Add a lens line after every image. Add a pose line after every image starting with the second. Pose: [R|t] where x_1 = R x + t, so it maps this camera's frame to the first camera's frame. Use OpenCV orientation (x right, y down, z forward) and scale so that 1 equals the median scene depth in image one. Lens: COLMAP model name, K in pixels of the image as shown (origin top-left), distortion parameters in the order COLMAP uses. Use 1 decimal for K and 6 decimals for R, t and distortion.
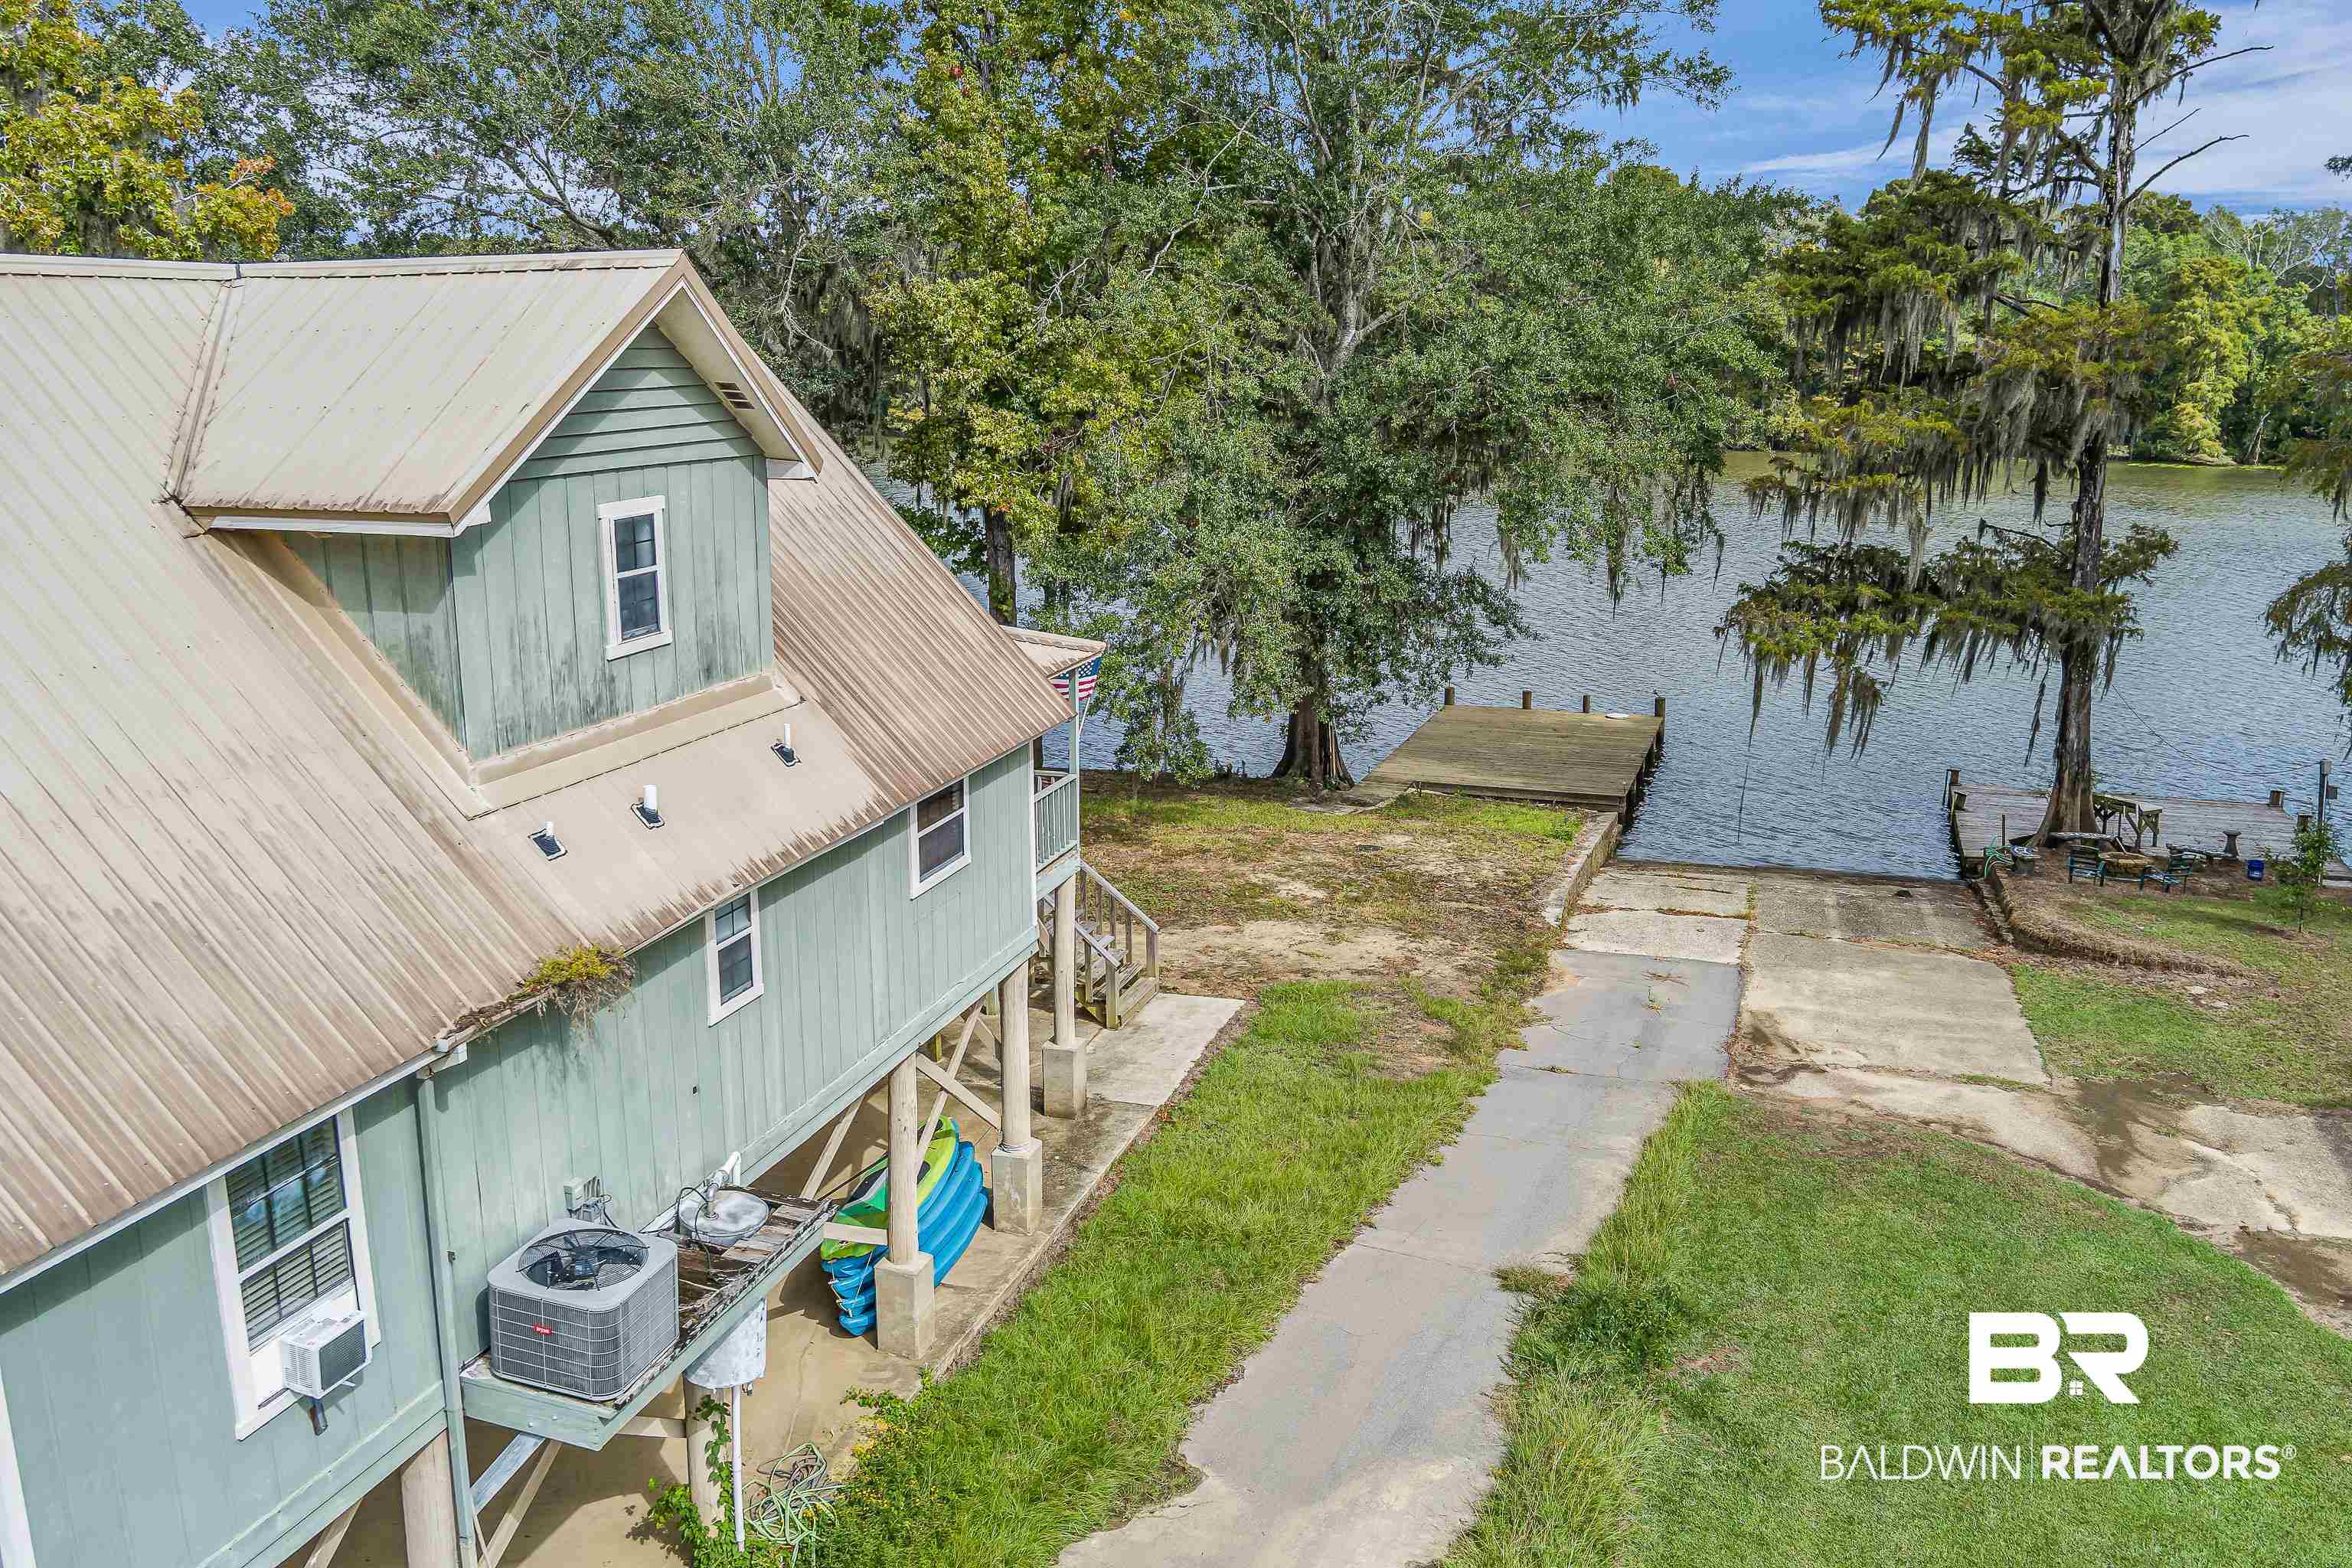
lens RADIAL K [[1891.9, 0, 1176.0], [0, 1891.9, 784.0], [0, 0, 1]] dist [-0.069522, 0.007904]
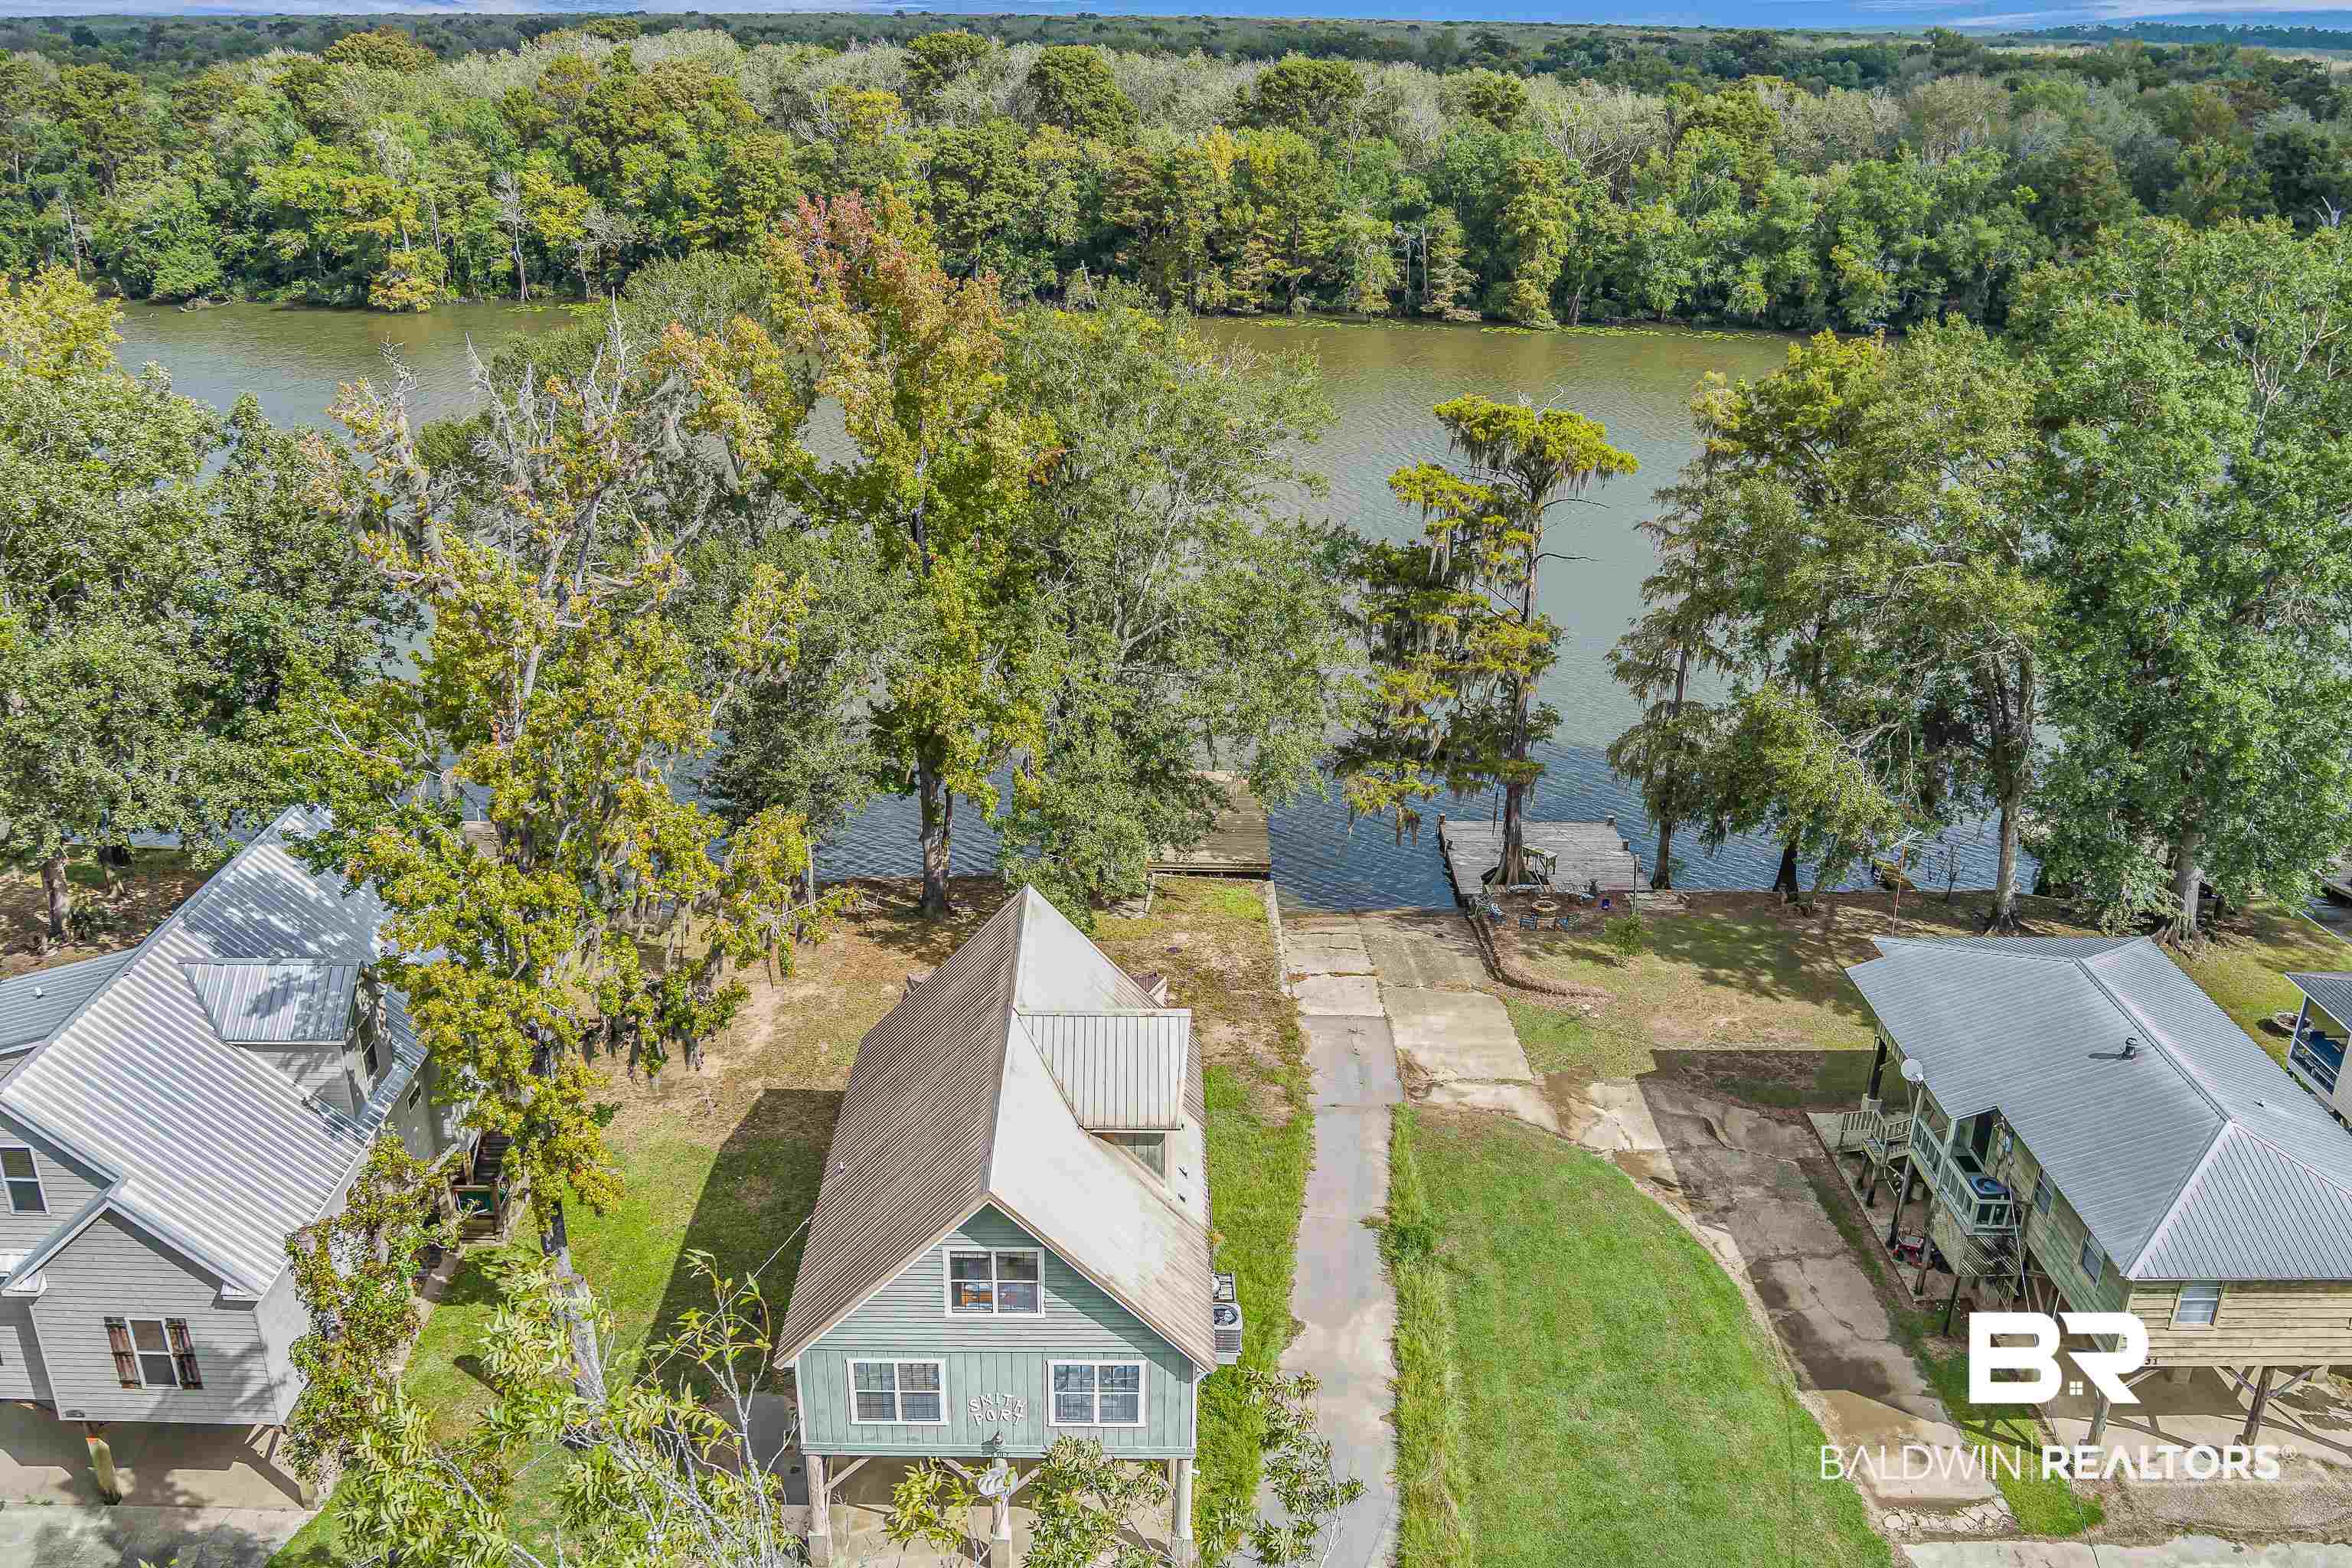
lens RADIAL K [[1891.9, 0, 1176.0], [0, 1891.9, 784.0], [0, 0, 1]] dist [-0.069522, 0.007904]
pose [[0.945847, -0.108361, 0.305992, -0.584405], [0.058823, 0.984247, 0.166726, -0.571326], [-0.319238, -0.139698, 0.937321, -0.934124]]
